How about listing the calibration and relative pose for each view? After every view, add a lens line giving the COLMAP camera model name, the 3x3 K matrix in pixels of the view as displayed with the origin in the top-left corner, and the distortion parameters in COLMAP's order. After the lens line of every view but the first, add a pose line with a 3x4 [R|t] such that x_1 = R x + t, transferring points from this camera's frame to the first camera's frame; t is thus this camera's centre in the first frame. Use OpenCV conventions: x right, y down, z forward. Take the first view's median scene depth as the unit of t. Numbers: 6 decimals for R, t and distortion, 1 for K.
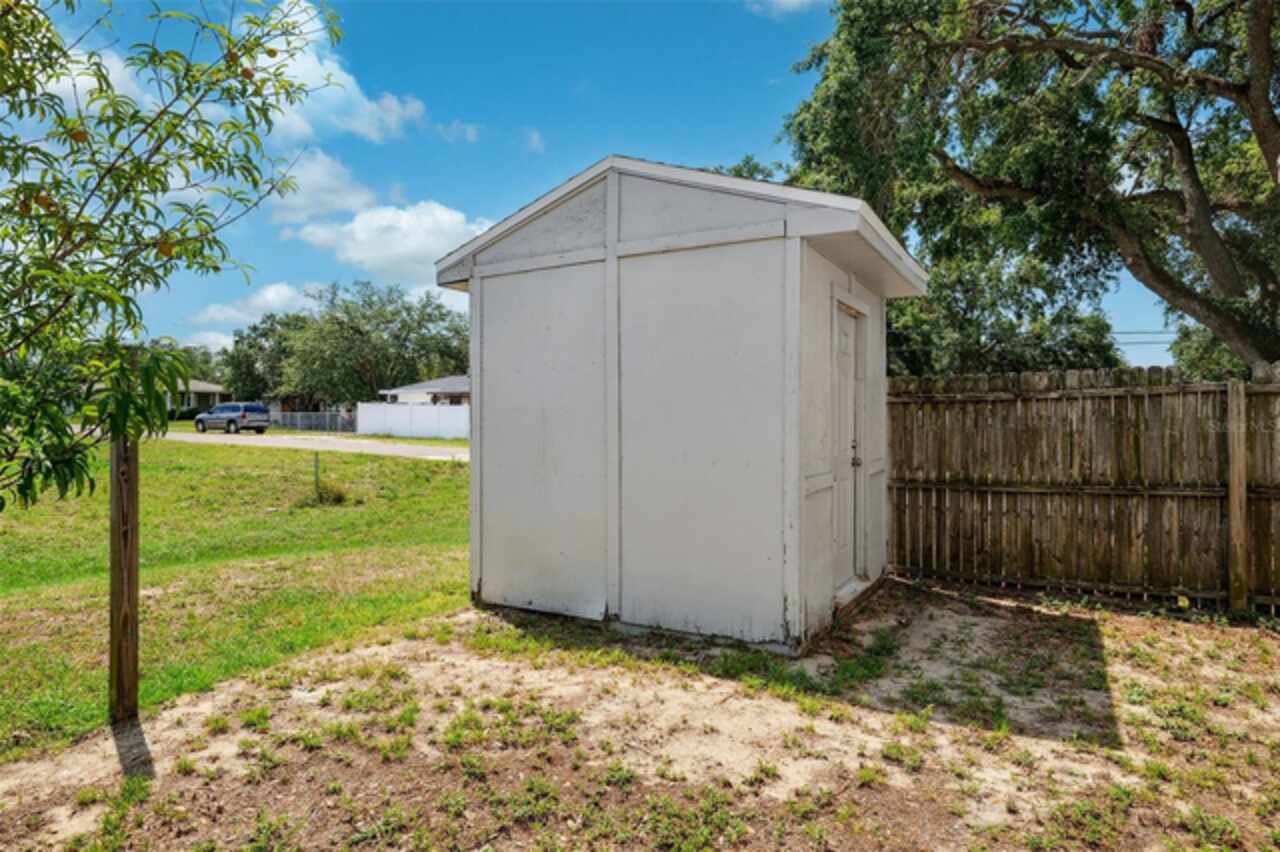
lens RADIAL K [[739.8, 0, 640.3], [0, 739.8, 424.5], [0, 0, 1]] dist [0.000725, 0.000107]
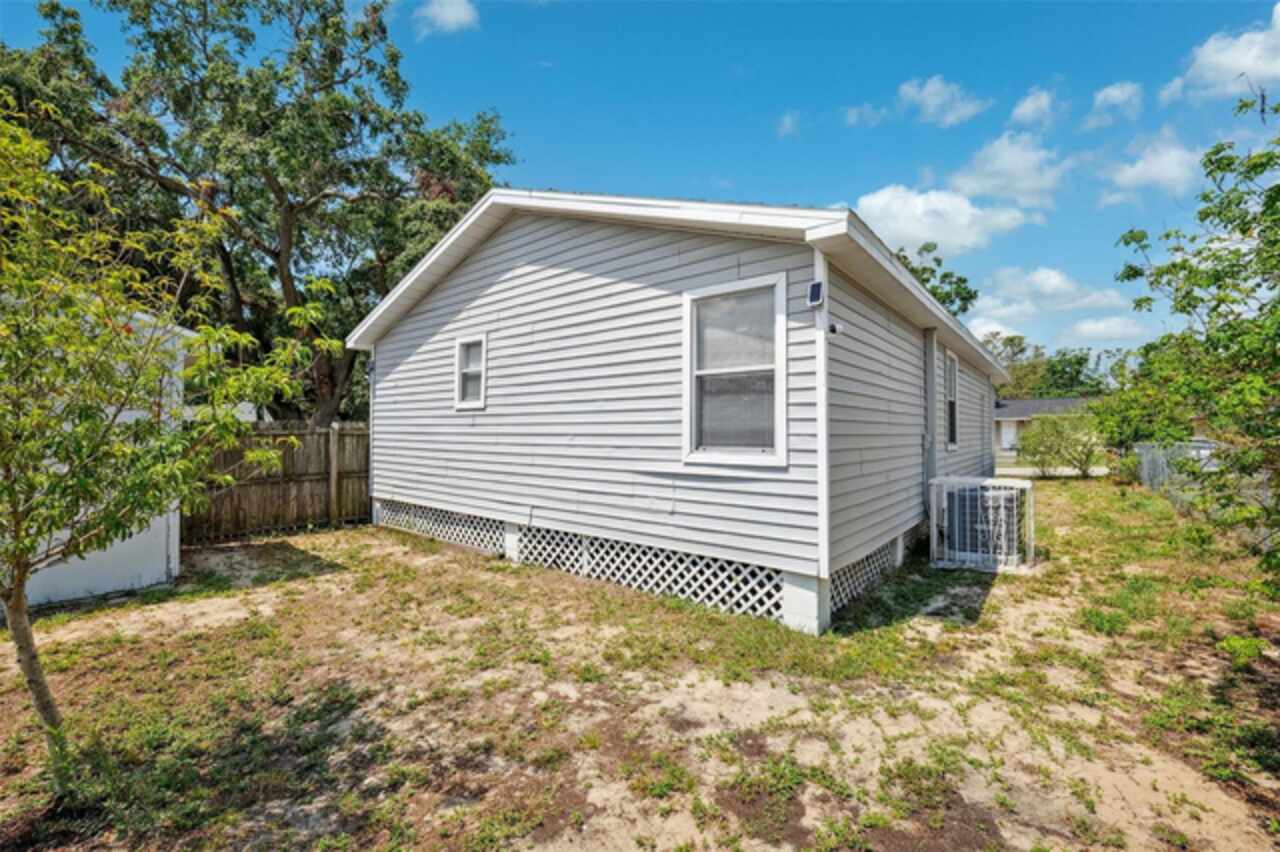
lens RADIAL K [[523.0, 0, 640.8], [0, 523.0, 427.2], [0, 0, 1]] dist [0.000083, 0.000003]
pose [[0.174366, 0.007691, 0.984651, -0.671964], [-0.010462, 0.999928, -0.005957, -0.063926], [-0.984625, -0.009263, 0.174434, -0.265167]]
